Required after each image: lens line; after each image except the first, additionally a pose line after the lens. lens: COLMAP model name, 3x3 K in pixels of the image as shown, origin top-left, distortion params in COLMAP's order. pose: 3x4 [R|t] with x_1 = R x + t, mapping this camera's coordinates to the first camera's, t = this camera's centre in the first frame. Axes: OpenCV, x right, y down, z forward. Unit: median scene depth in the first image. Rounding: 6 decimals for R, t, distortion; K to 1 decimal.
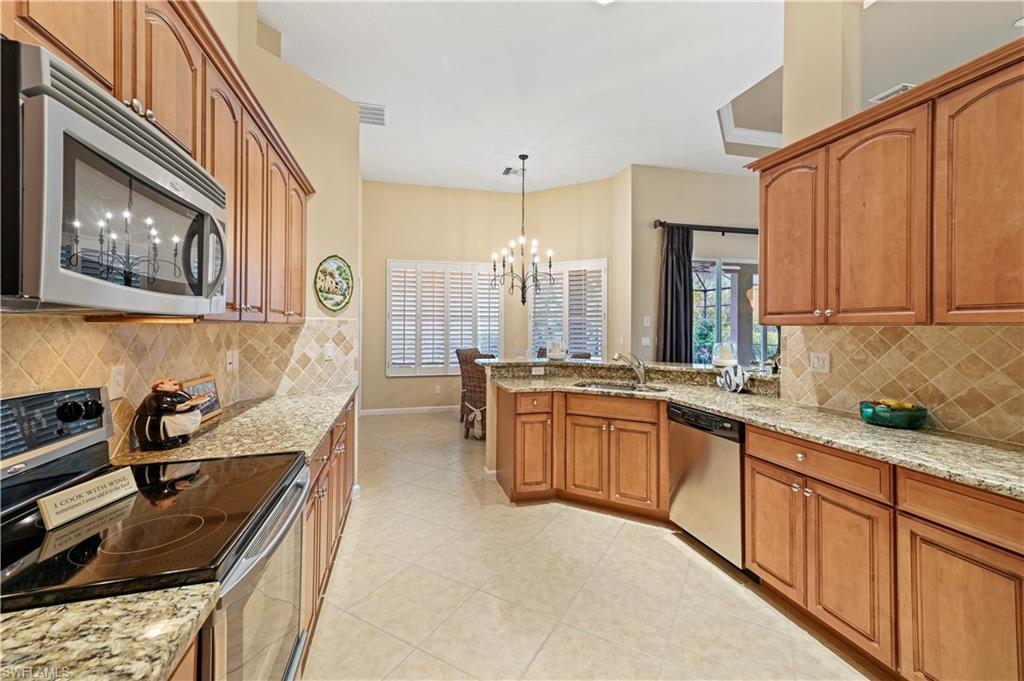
lens RADIAL K [[423.8, 0, 514.2], [0, 423.8, 322.8], [0, 0, 1]] dist [0.000363, -0.000038]
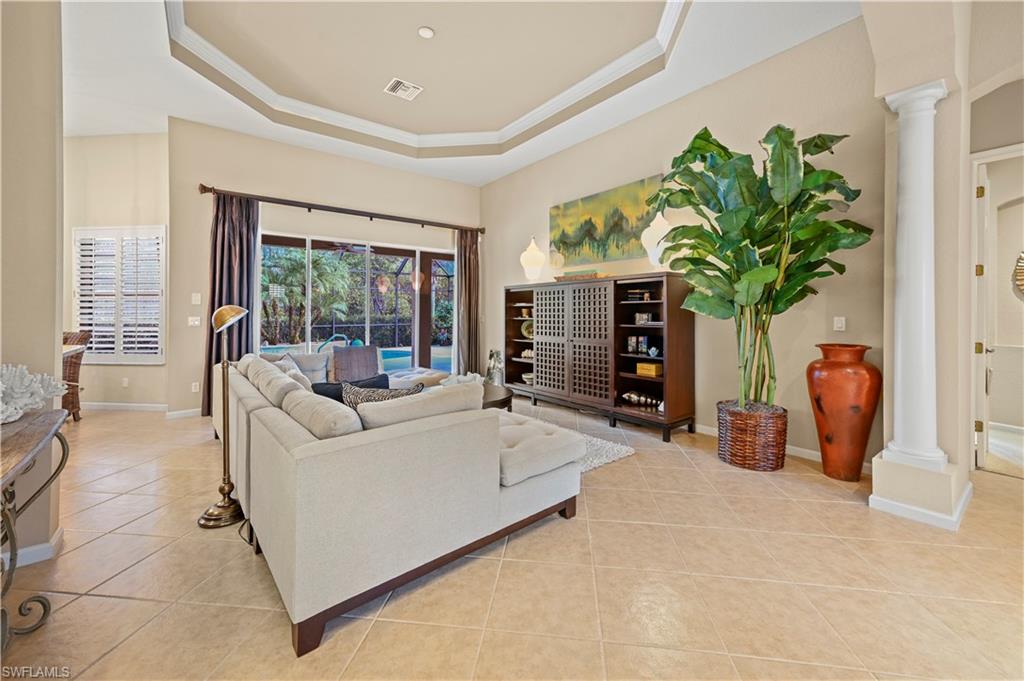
lens RADIAL K [[406.8, 0, 513.9], [0, 406.8, 308.3], [0, 0, 1]] dist [0.020268, 0.000411]
pose [[0.916874, -0.002554, 0.399168, 1.121656], [0.000428, 0.999985, 0.005415, 0.020932], [-0.399176, -0.004794, 0.916862, -0.090770]]
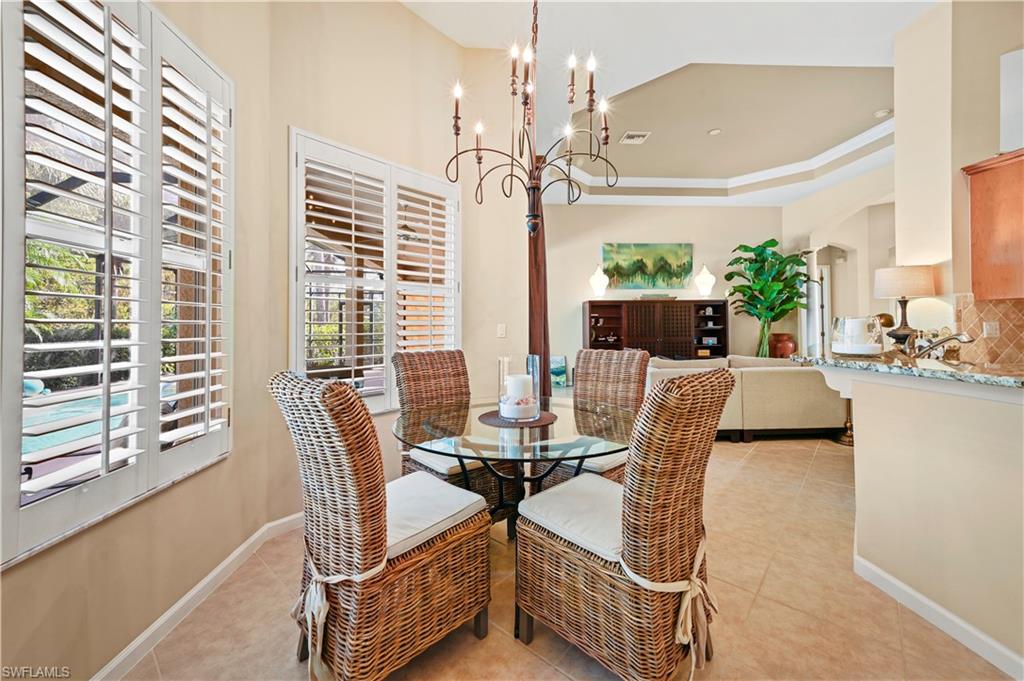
lens RADIAL K [[401.8, 0, 511.6], [0, 401.8, 319.1], [0, 0, 1]] dist [0.016904, 0.000295]
pose [[0.188940, 0.012826, 0.981905, -0.582208], [-0.004427, 0.999916, -0.012209, 0.067829], [-0.981979, -0.002040, 0.188981, 1.720537]]
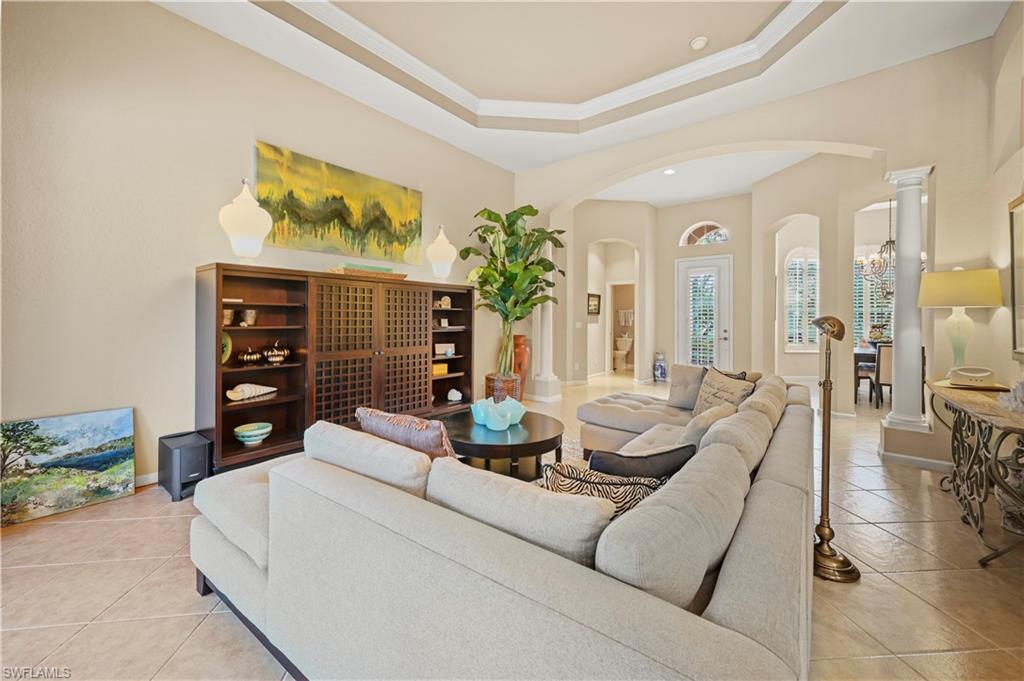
lens RADIAL K [[401.8, 0, 511.6], [0, 401.8, 319.1], [0, 0, 1]] dist [0.016904, 0.000295]
pose [[-0.603585, -0.005871, 0.797277, 0.703173], [-0.015849, 0.999864, -0.004636, 0.049989], [-0.797141, -0.015434, -0.603596, 1.742548]]
